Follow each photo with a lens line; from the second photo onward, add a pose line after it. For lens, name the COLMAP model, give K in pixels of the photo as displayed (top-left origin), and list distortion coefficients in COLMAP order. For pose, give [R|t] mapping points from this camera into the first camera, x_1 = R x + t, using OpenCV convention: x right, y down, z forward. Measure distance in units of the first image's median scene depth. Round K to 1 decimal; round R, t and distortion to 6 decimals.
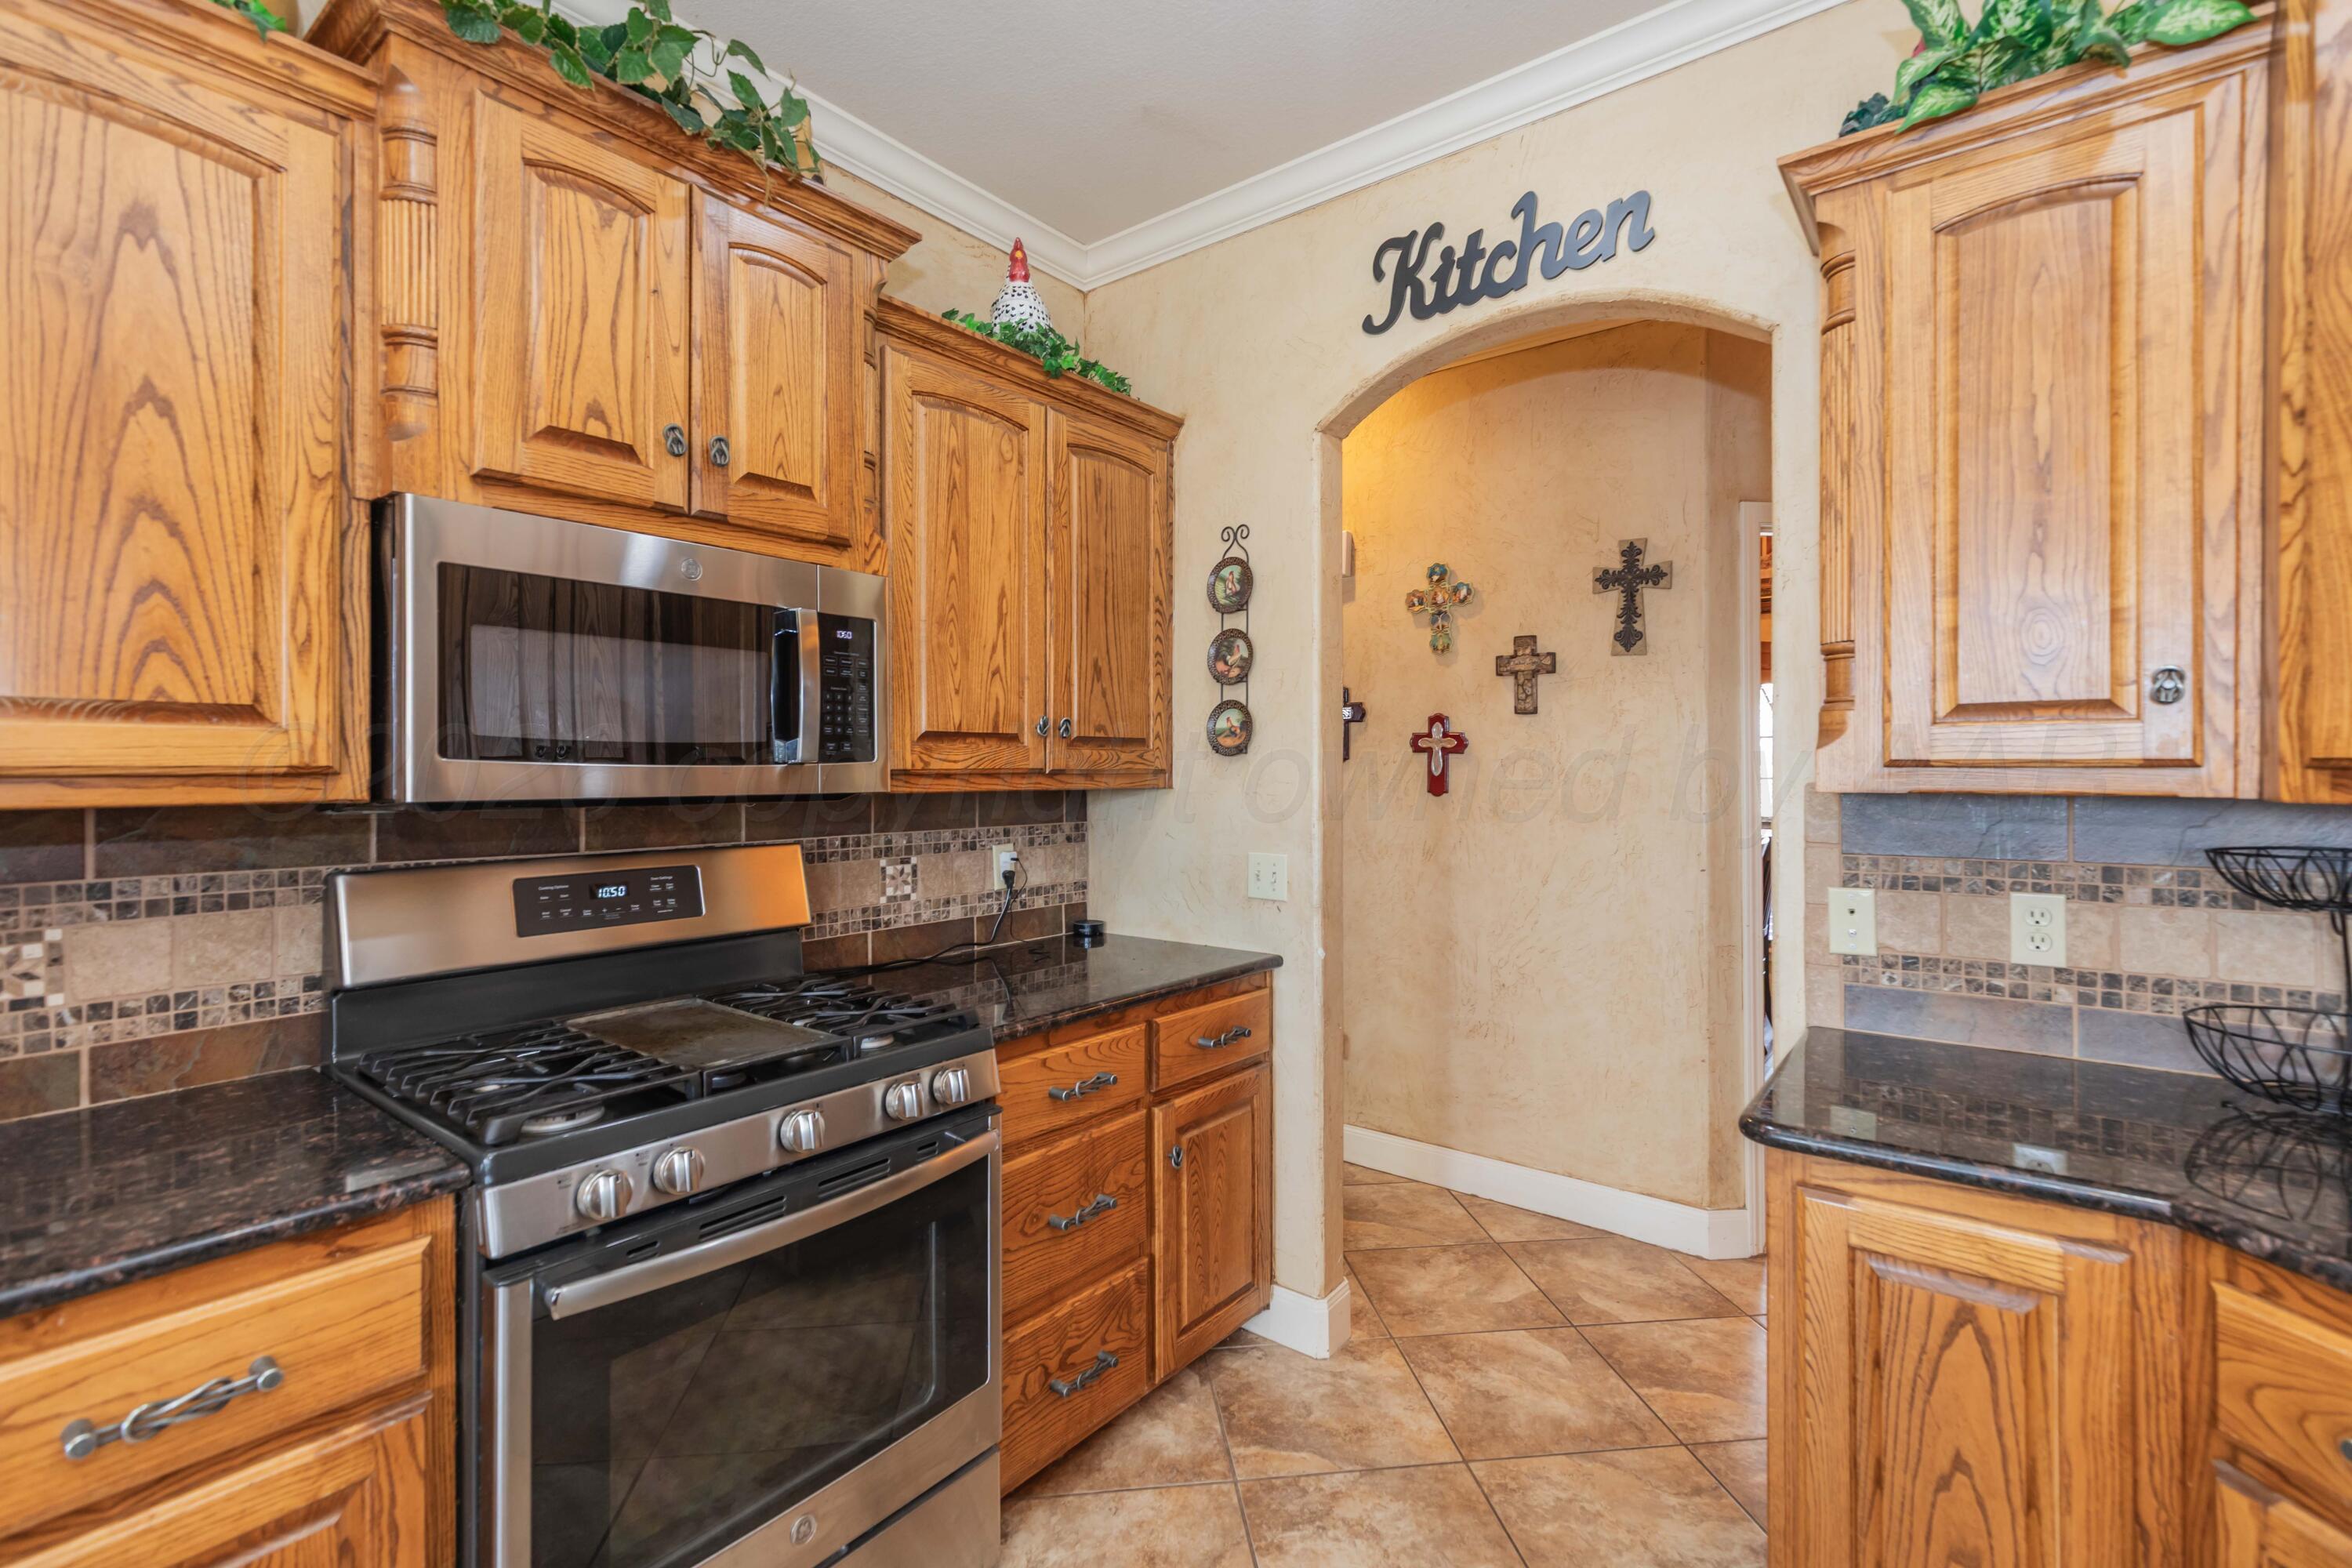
lens RADIAL K [[1053.4, 0, 1181.1], [0, 1053.4, 768.6], [0, 0, 1]] dist [0.003127, -0.000714]
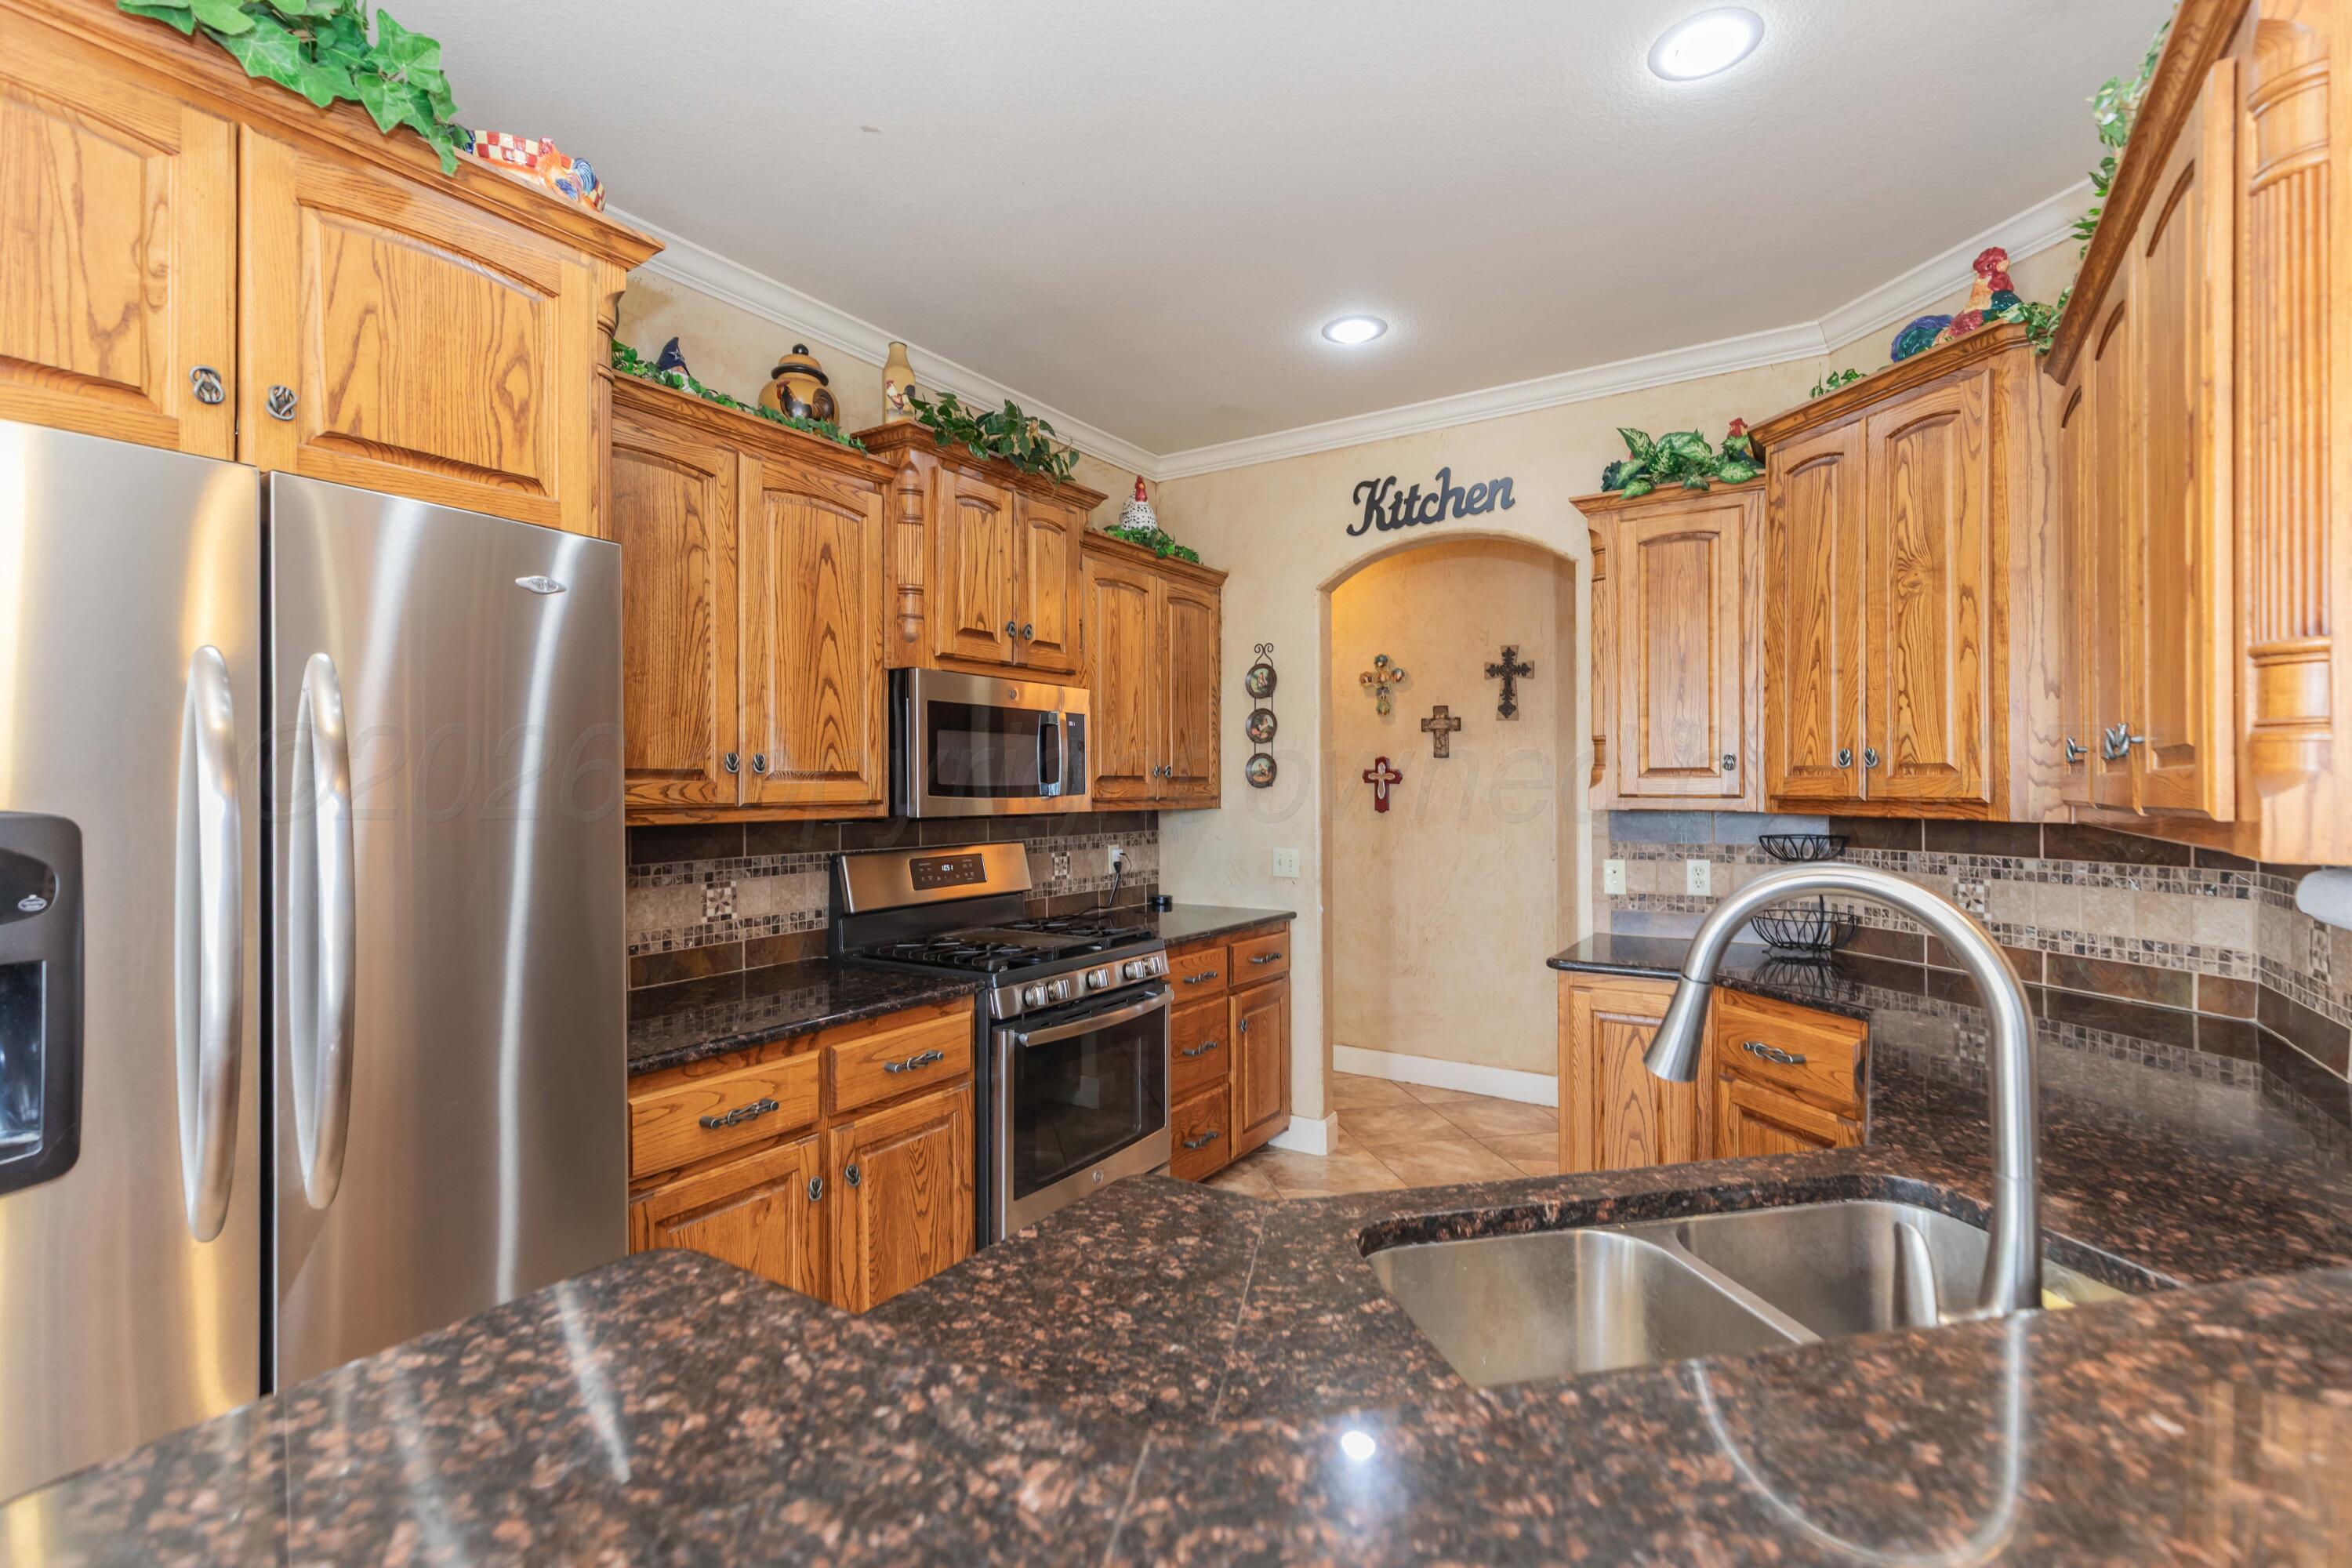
lens RADIAL K [[1076.0, 0, 1139.5], [0, 1076.0, 785.3], [0, 0, 1]] dist [-0.000066, -0.000078]
pose [[0.998513, -0.002844, 0.054435, -0.326515], [0.002868, 0.999996, -0.000357, -0.022913], [-0.054434, 0.000512, 0.998517, -0.892203]]
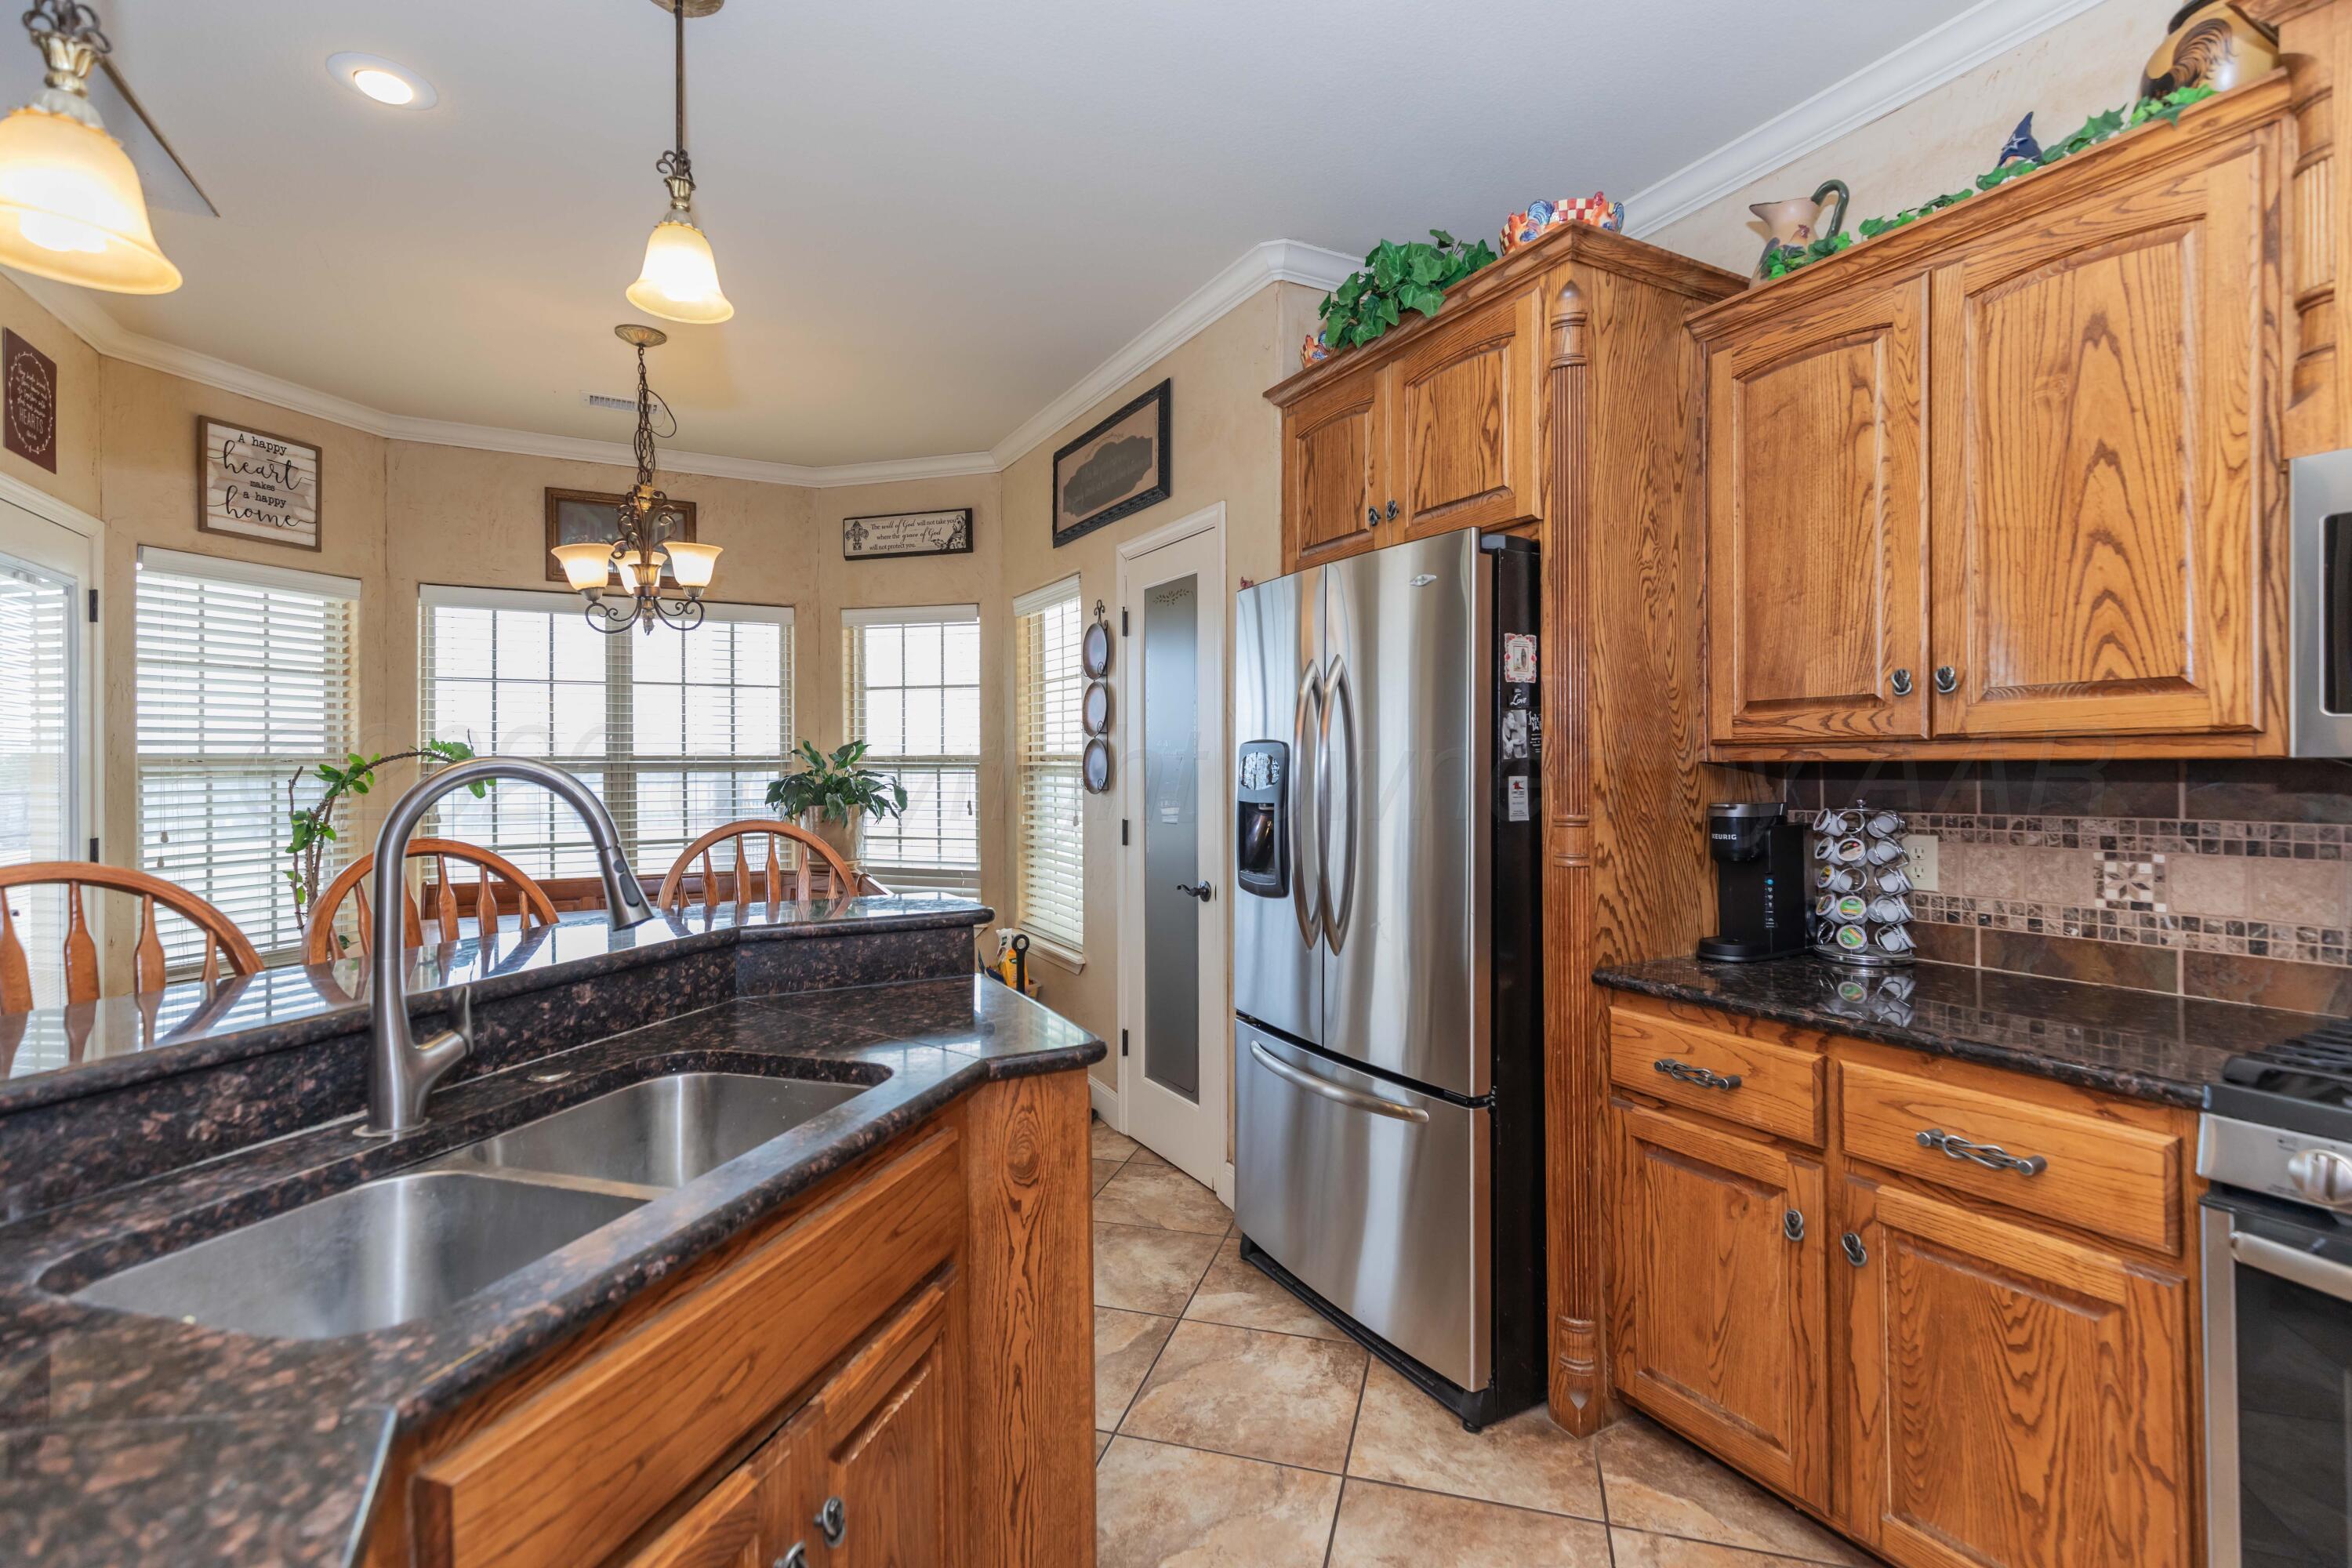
lens RADIAL K [[1053.4, 0, 1181.1], [0, 1053.4, 768.6], [0, 0, 1]] dist [0.003127, -0.000714]
pose [[-0.401292, 0.007461, -0.915920, 0.518437], [0.006374, 0.999965, 0.005353, 0.023896], [0.915928, -0.003690, -0.401325, 0.330152]]
